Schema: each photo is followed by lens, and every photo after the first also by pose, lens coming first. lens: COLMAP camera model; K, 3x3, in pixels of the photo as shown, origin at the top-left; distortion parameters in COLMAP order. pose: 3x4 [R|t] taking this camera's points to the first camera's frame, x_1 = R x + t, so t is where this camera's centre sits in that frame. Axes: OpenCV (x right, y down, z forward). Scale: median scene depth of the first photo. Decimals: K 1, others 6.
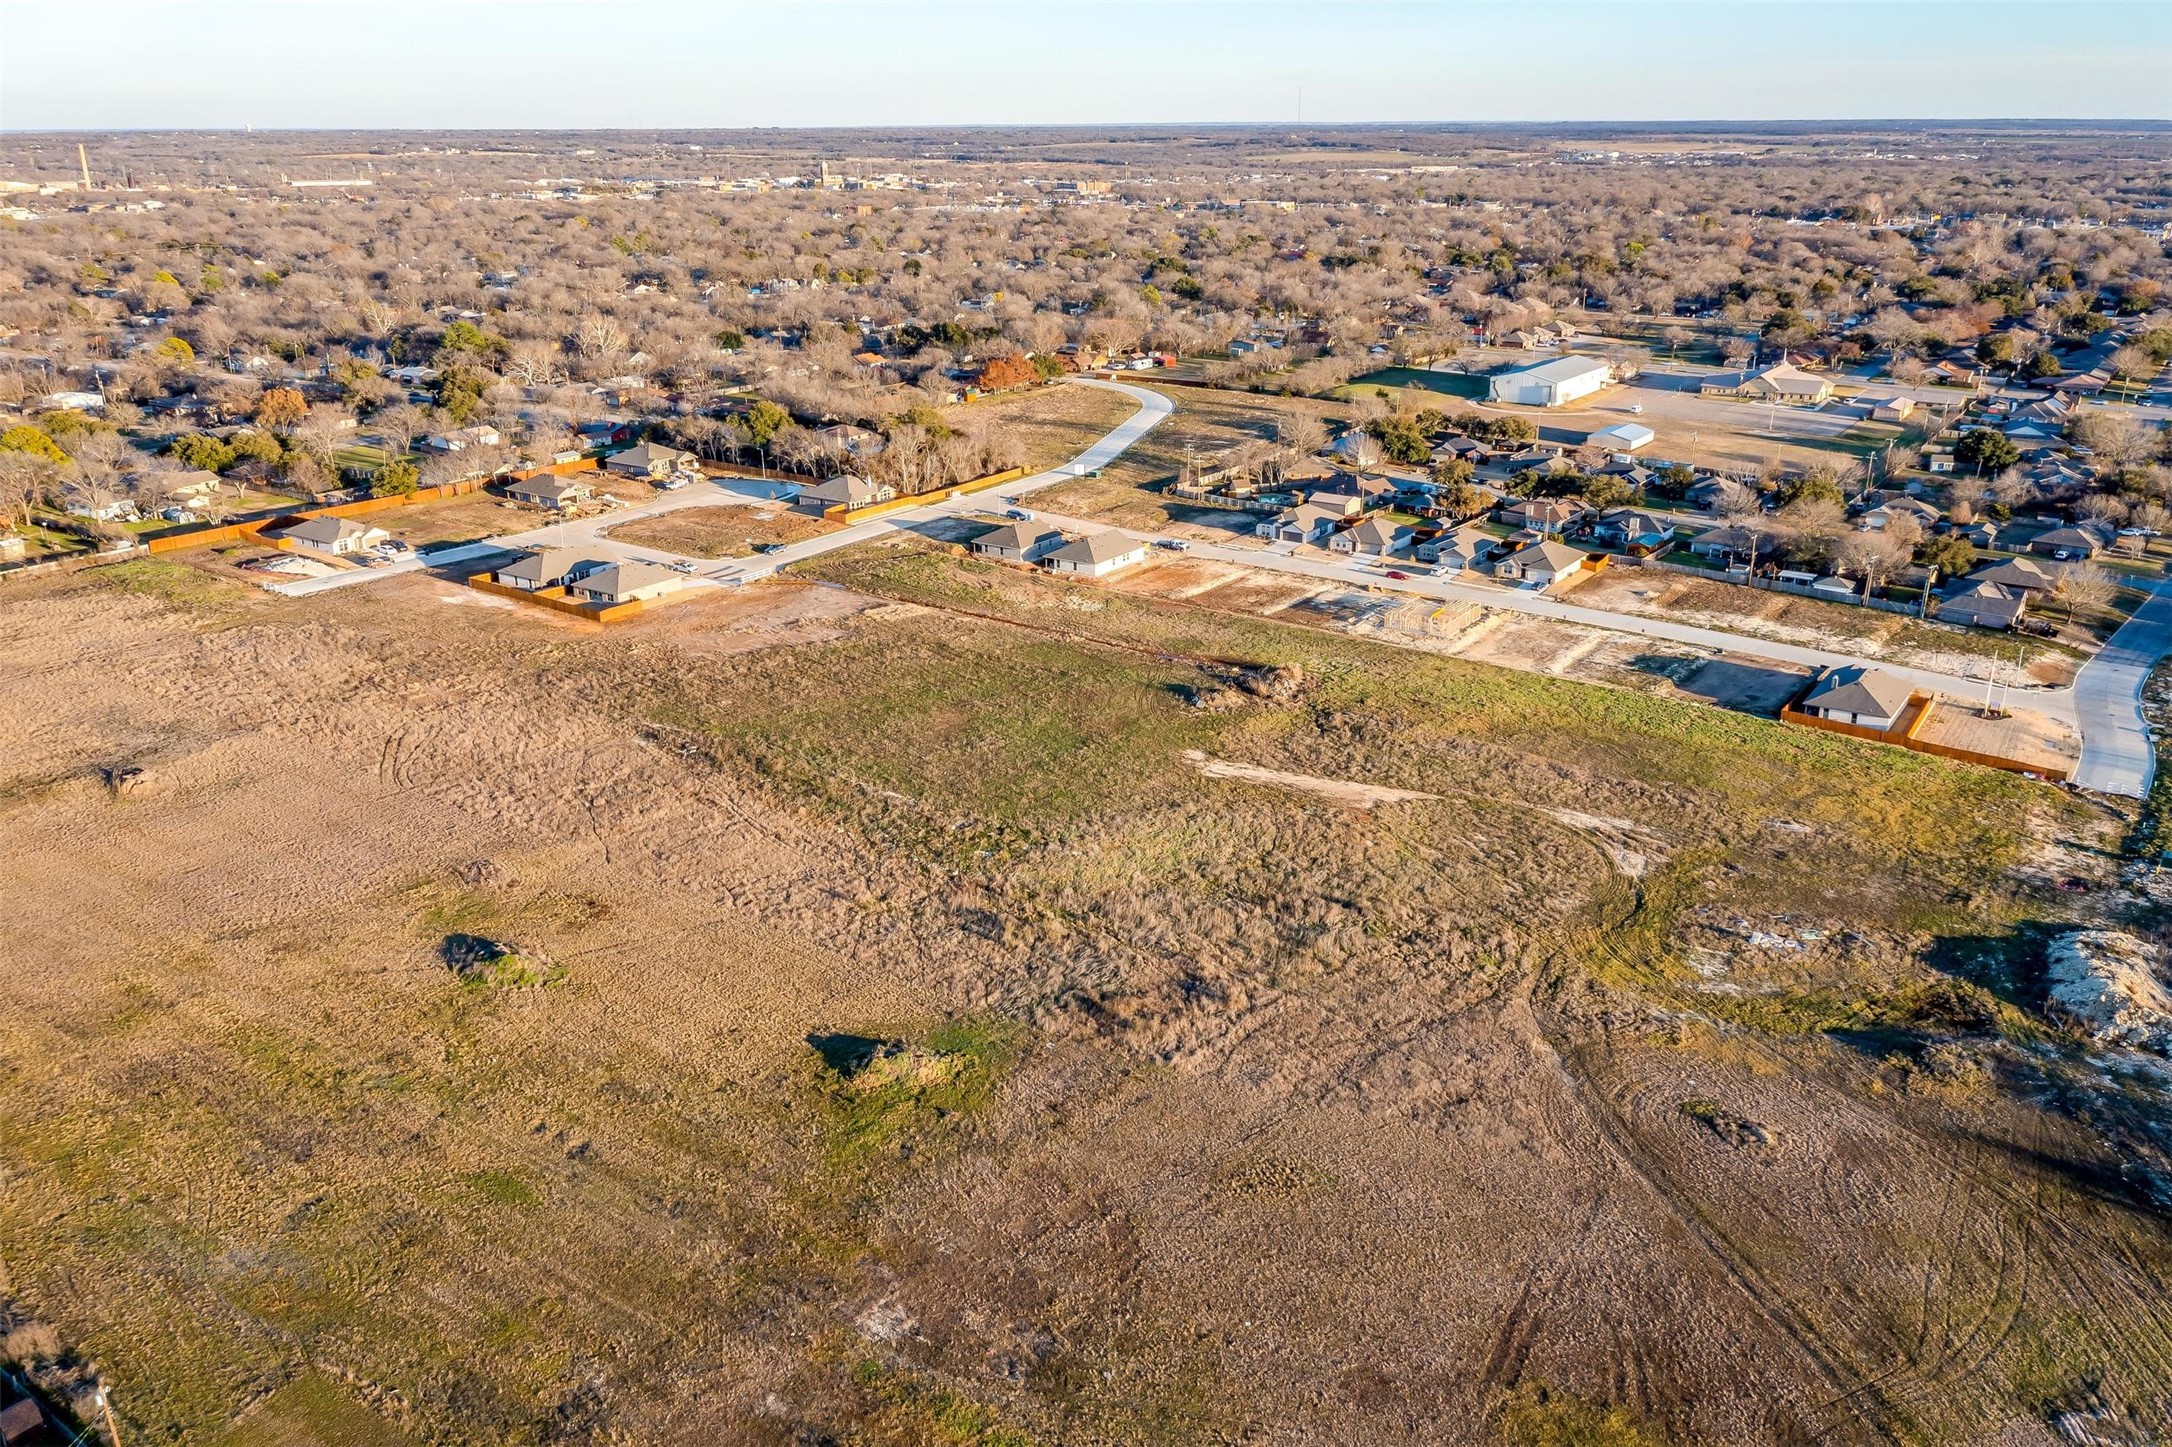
lens RADIAL K [[1712.0, 0, 1086.0], [0, 1712.0, 723.5], [0, 0, 1]] dist [-0.028132, 0.083198]
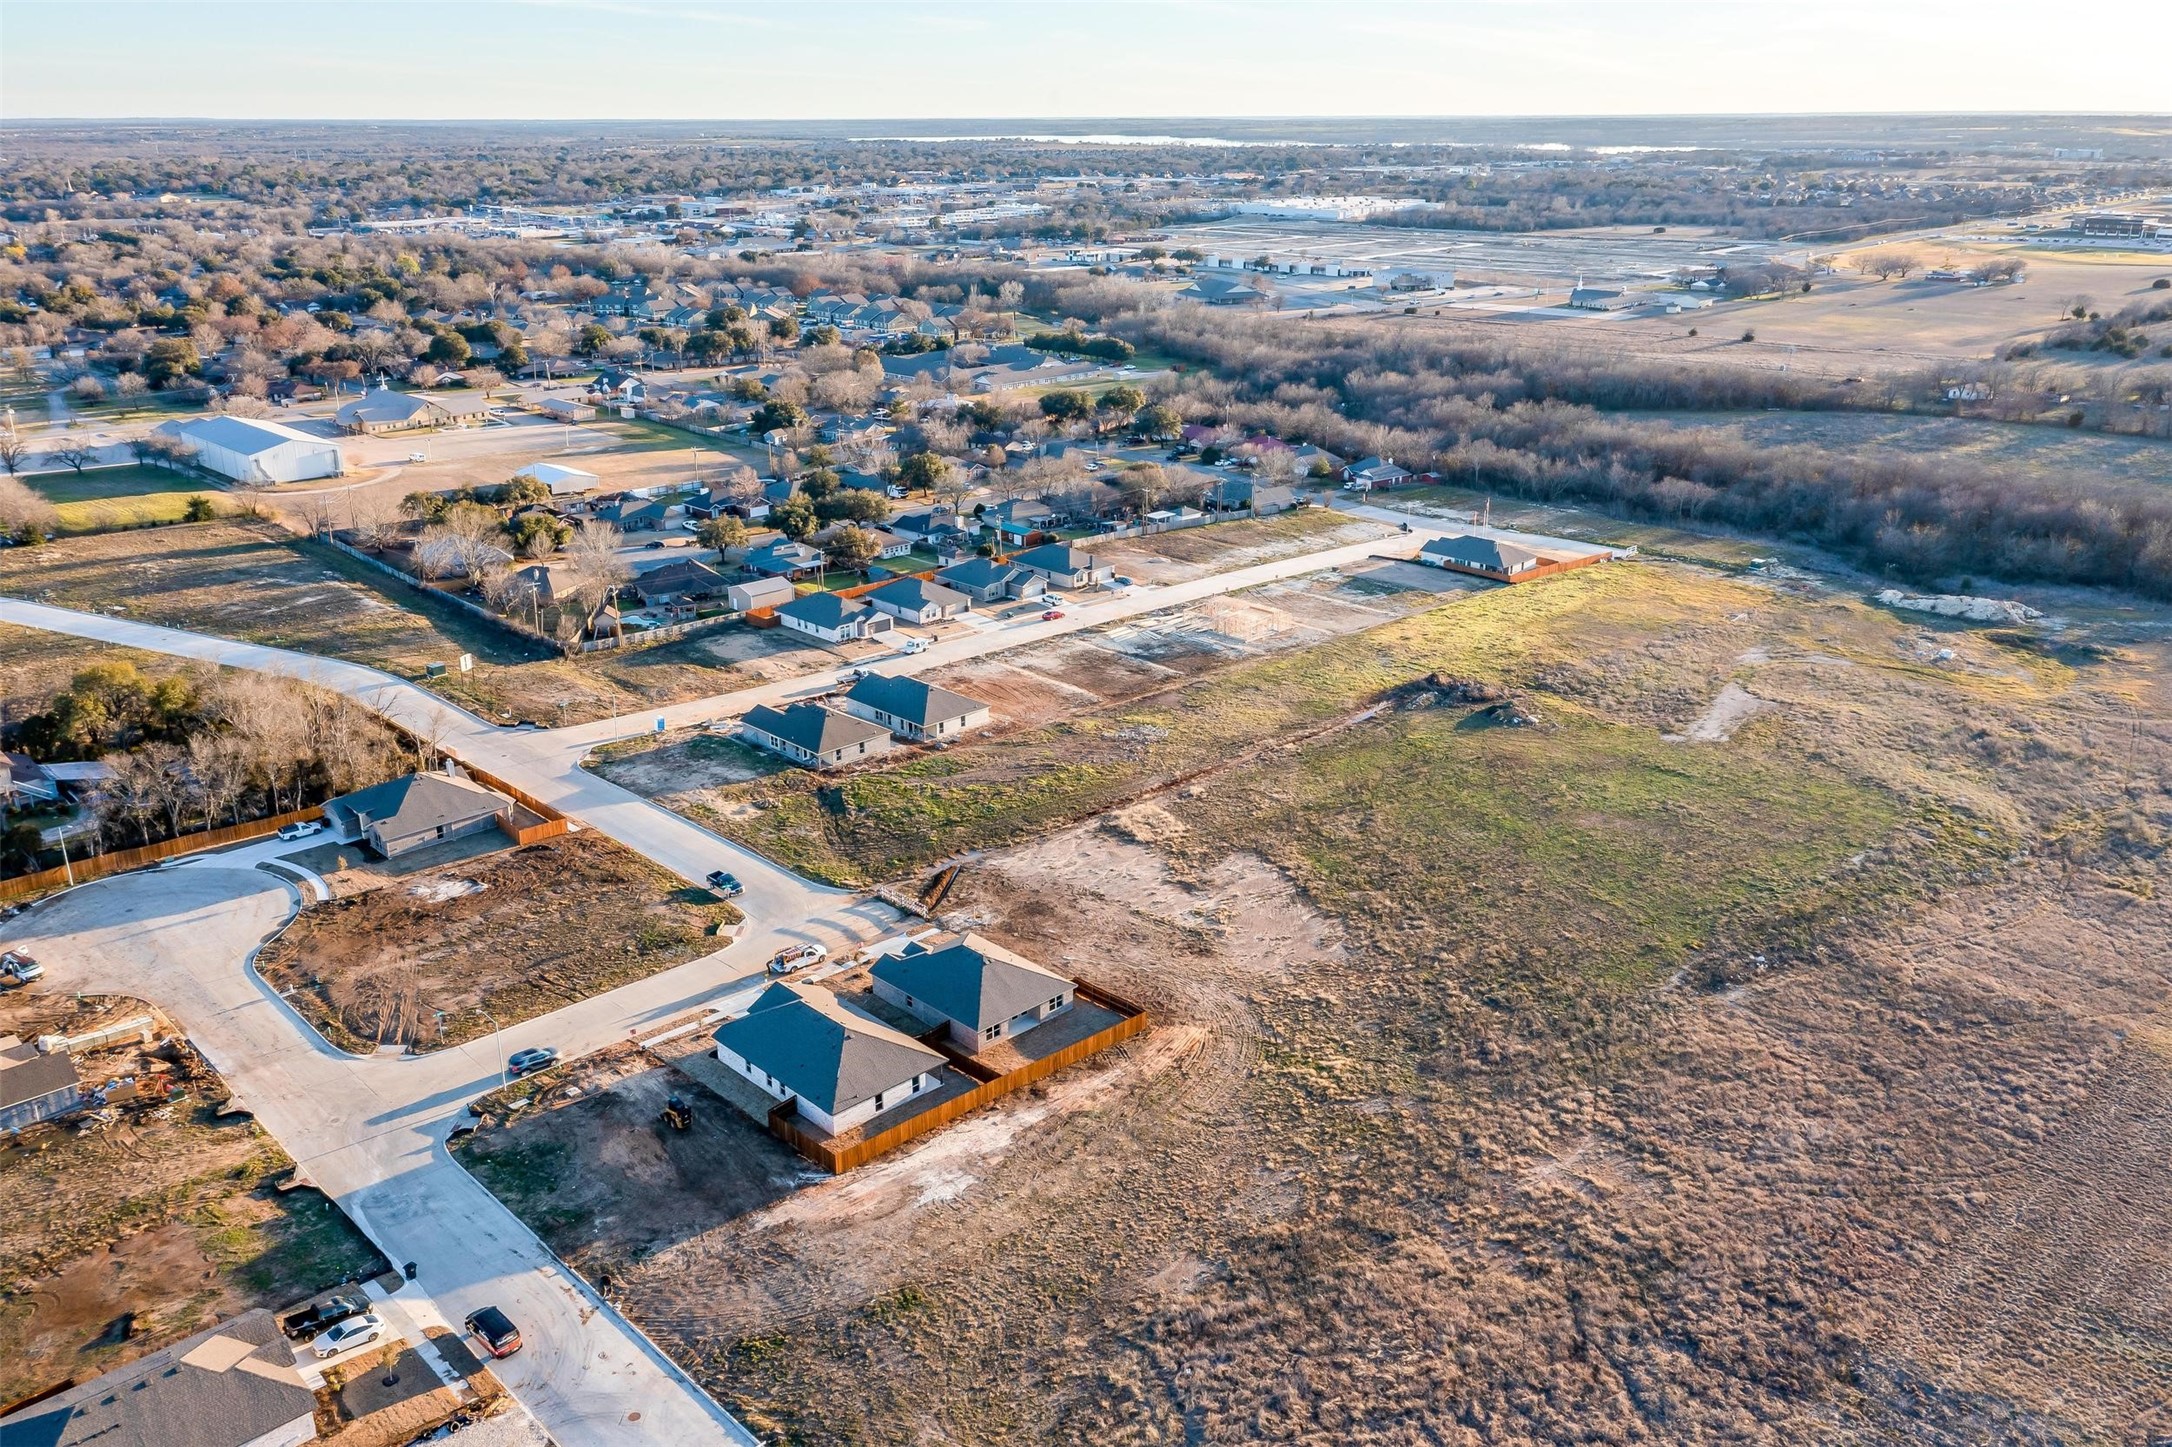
lens RADIAL K [[1703.4, 0, 1082.2], [0, 1703.4, 785.1], [0, 0, 1]] dist [-0.025131, 0.079780]
pose [[0.192849, -0.357641, 0.913730, -0.864249], [0.329613, 0.900710, 0.282977, -0.330544], [-0.924210, 0.246606, 0.291584, 0.968891]]
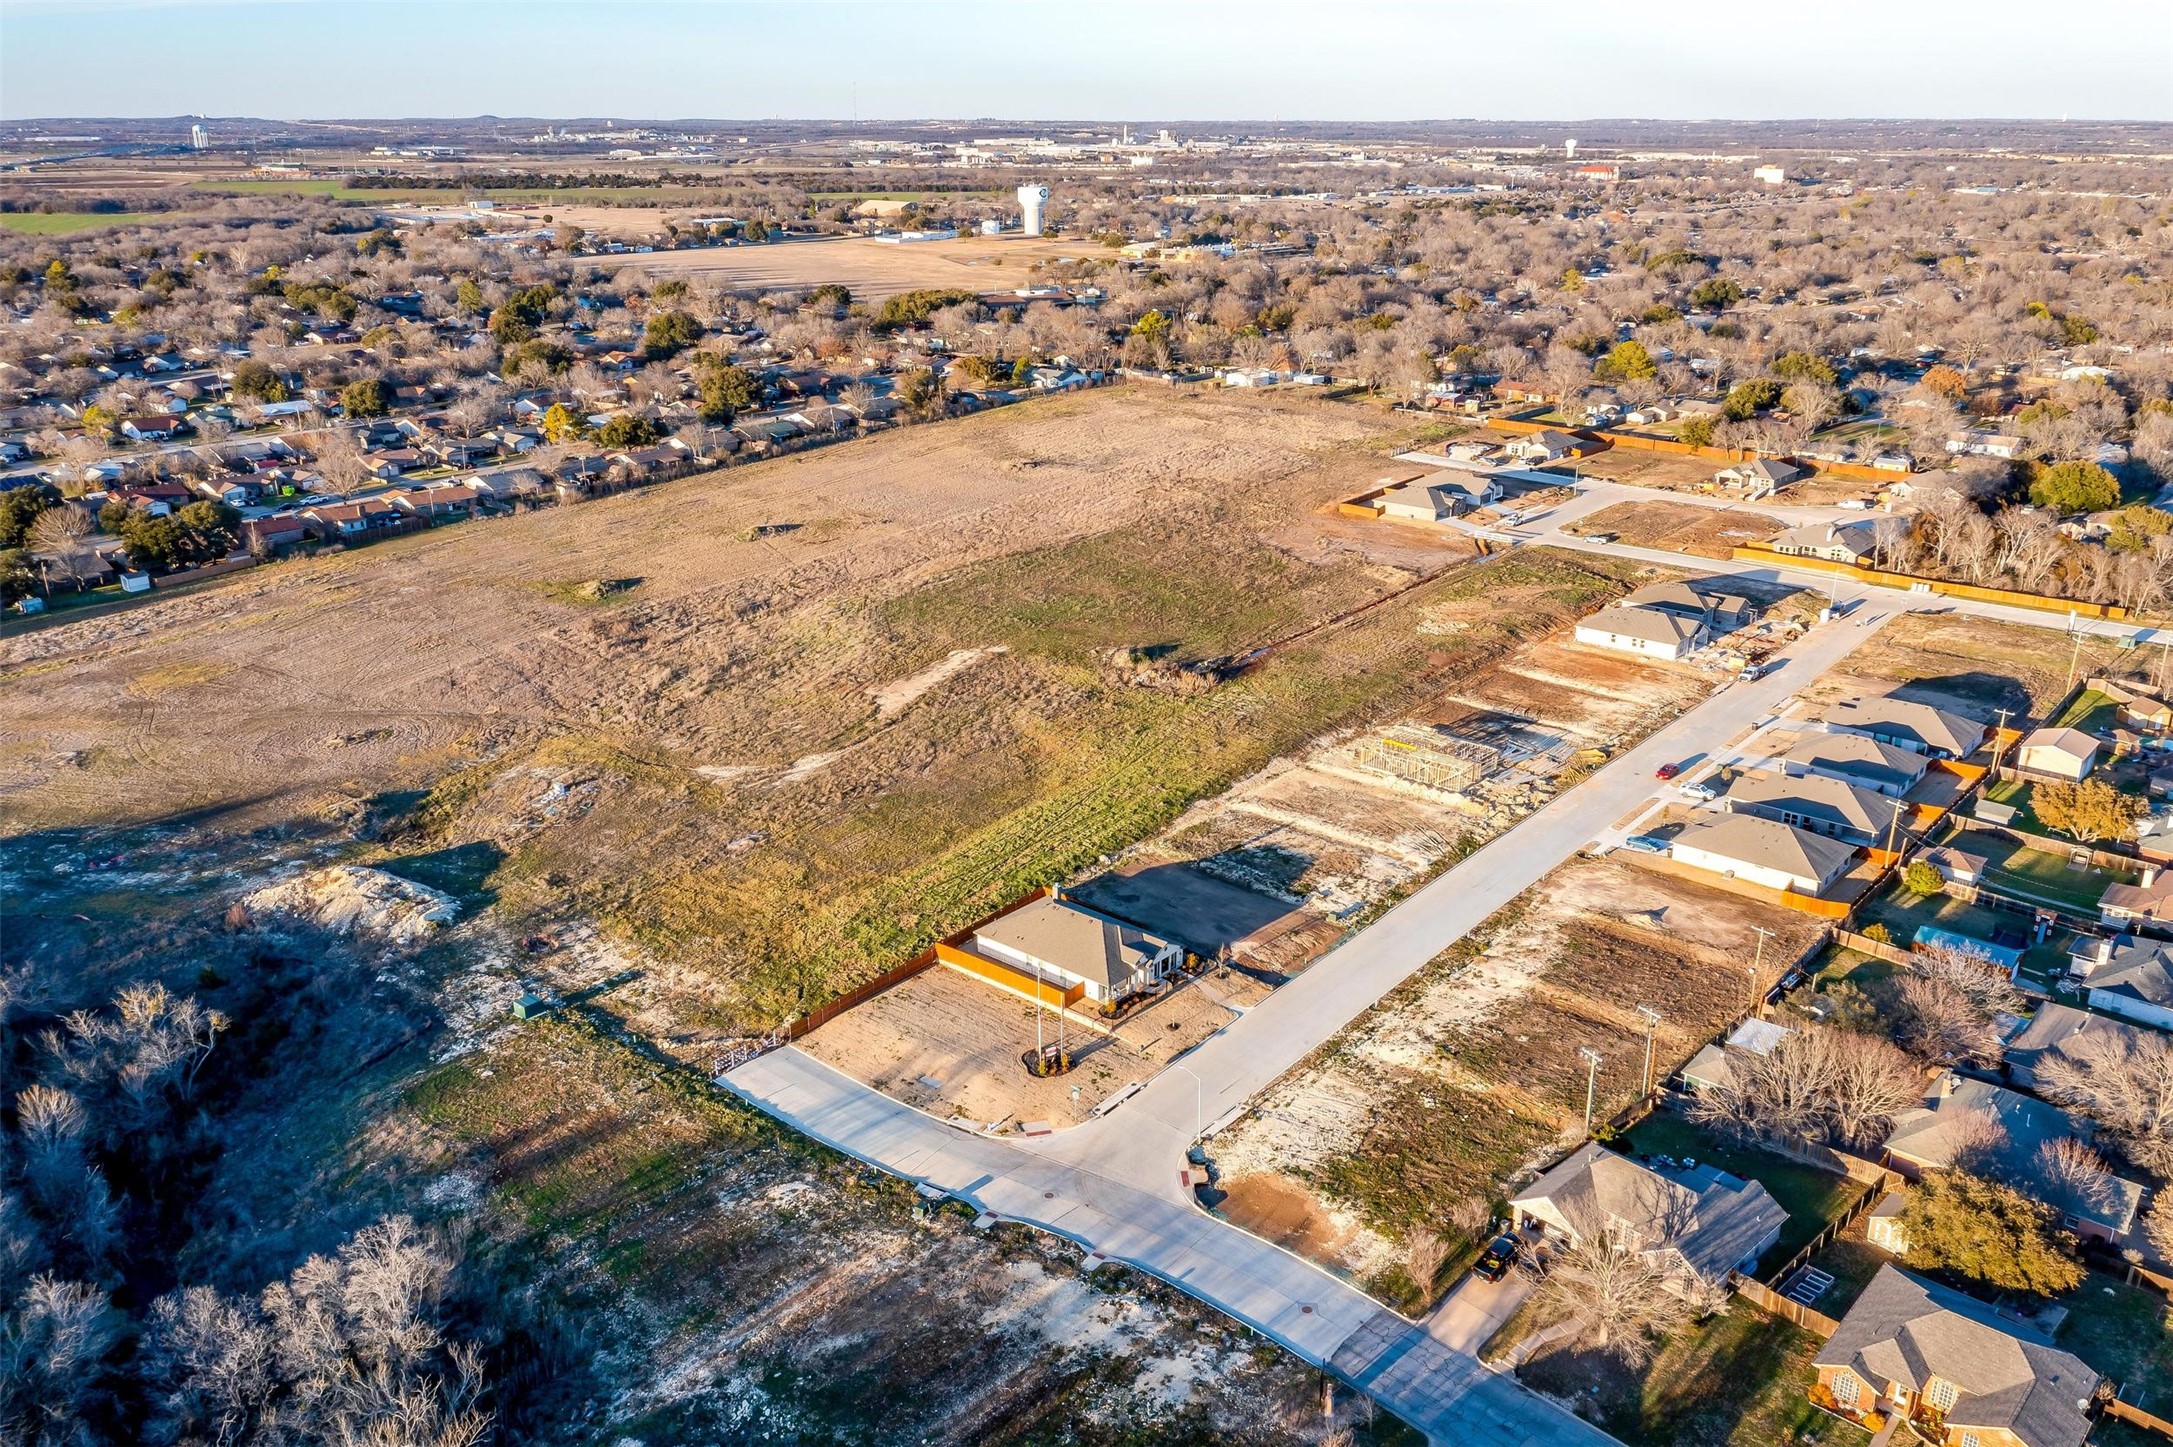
lens RADIAL K [[1718.9, 0, 1086.5], [0, 1718.9, 723.5], [0, 0, 1]] dist [-0.012487, 0.032546]
pose [[-0.105039, 0.339263, -0.934809, 1.107998], [-0.333312, 0.873627, 0.354511, -0.353579], [0.936947, 0.348821, 0.021315, 0.981209]]
